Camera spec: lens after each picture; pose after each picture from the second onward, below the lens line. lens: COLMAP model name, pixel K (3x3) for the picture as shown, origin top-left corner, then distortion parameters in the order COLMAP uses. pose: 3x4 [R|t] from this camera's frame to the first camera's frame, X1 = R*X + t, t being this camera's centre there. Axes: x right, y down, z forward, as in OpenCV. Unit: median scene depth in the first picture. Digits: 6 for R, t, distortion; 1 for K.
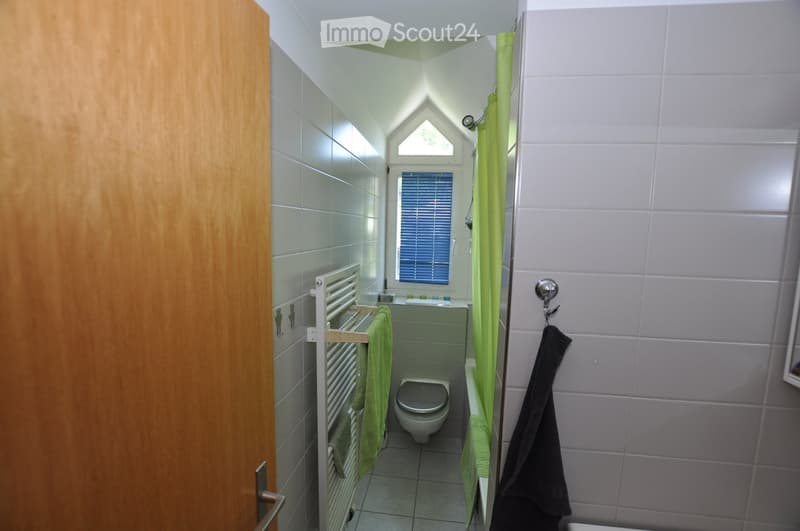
lens RADIAL K [[351.1, 0, 400.0], [0, 351.1, 265.5], [0, 0, 1]] dist [-0.019883, 0.000041]
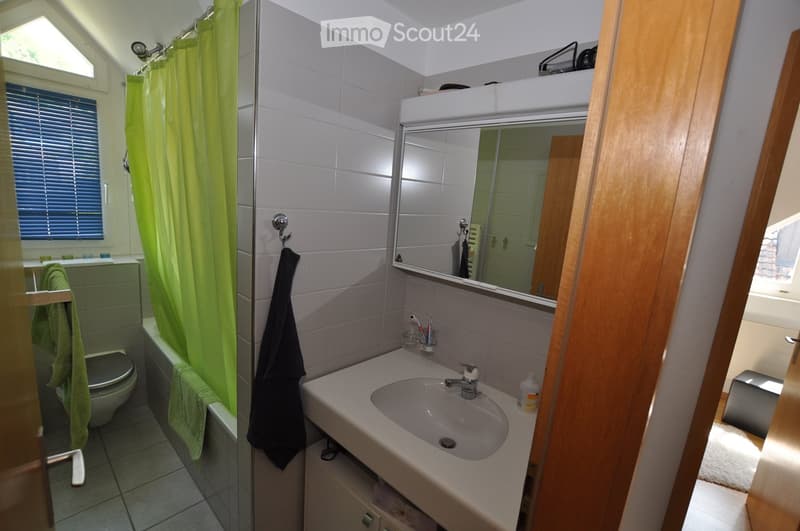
lens RADIAL K [[364.1, 0, 400.0], [0, 364.1, 265.5], [0, 0, 1]] dist [-0.023470, -0.000210]
pose [[0.573072, -0.117901, 0.810980, -0.249598], [0.020868, 0.991375, 0.129381, 0.033249], [-0.819239, -0.057221, 0.570590, -0.099492]]
